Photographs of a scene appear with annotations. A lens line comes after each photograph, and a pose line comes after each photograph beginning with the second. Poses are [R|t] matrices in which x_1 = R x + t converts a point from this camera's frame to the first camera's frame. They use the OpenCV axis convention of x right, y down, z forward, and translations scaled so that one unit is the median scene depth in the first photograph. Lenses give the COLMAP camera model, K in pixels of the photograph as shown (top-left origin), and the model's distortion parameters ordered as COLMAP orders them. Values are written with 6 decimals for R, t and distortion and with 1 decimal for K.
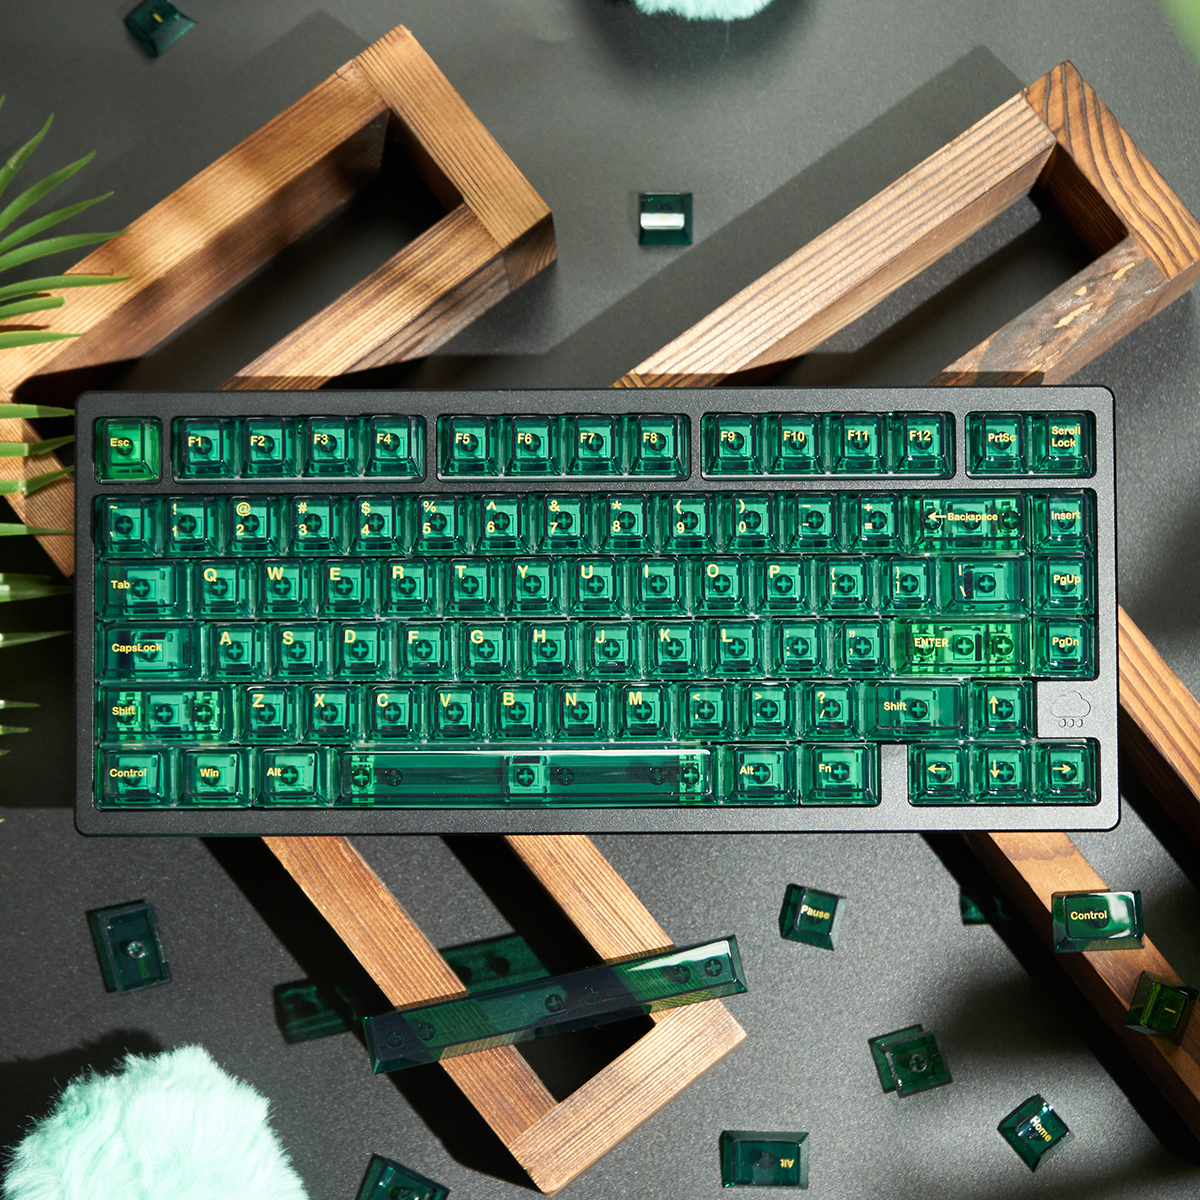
lens RADIAL K [[4060.0, 0, 598.6], [0, 4060.0, 599.6], [0, 0, 1]] dist [0.037042, 0.000000]
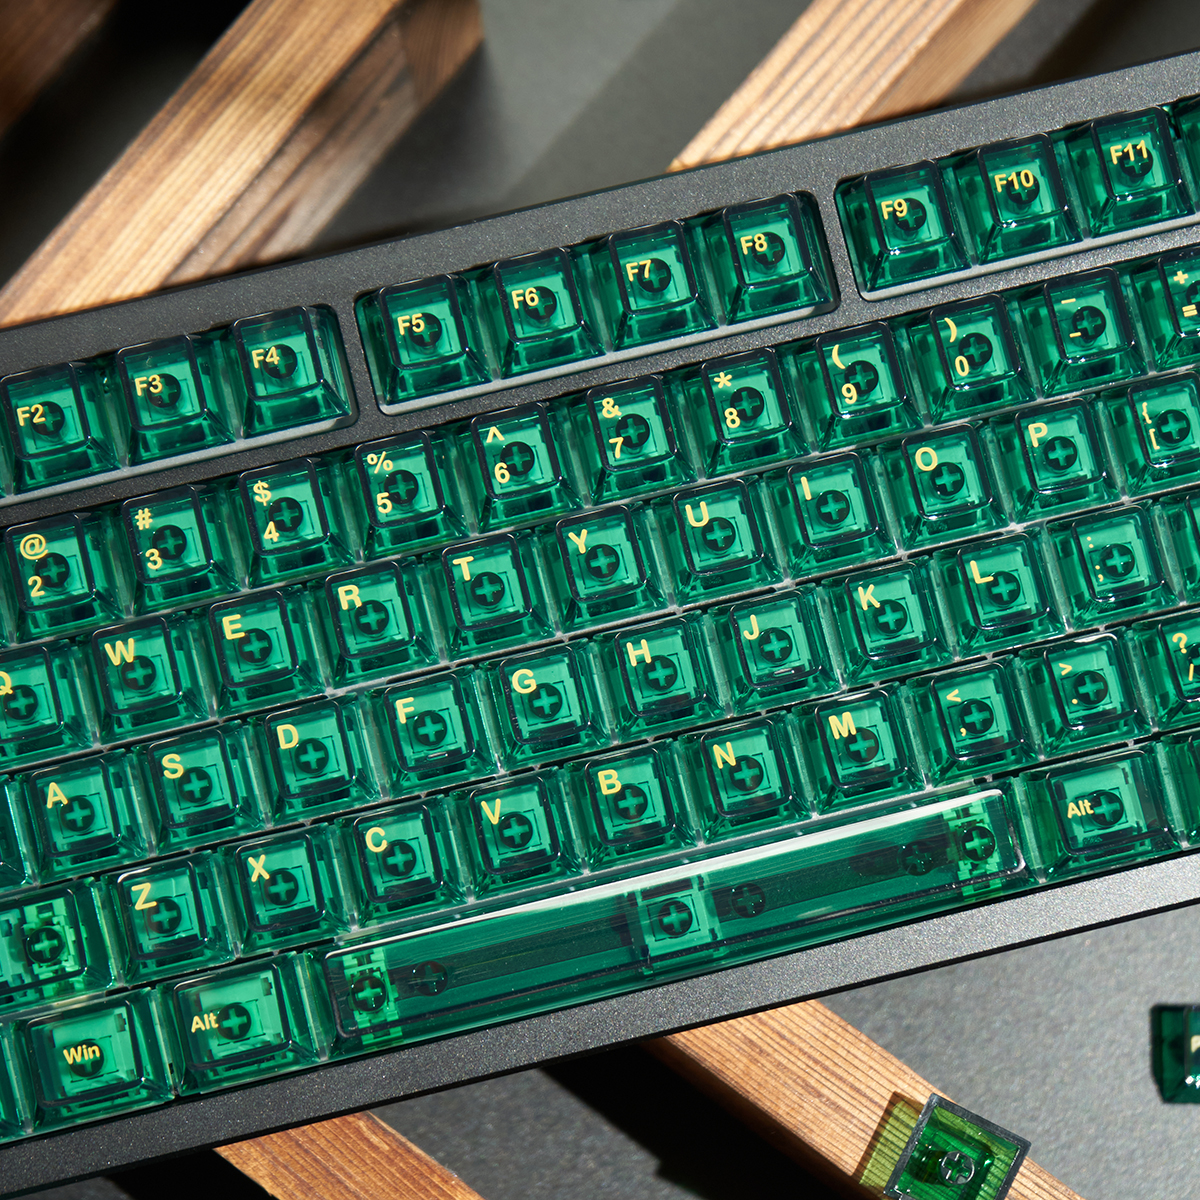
lens RADIAL K [[3581.3, 0, 655.3], [0, 3581.3, 627.4], [0, 0, 1]] dist [0.059323, 0.000000]
pose [[0.970860, -0.226802, 0.077408, -0.047693], [0.230926, 0.971727, -0.049185, 0.029119], [-0.064064, 0.065627, 0.995786, 0.533571]]
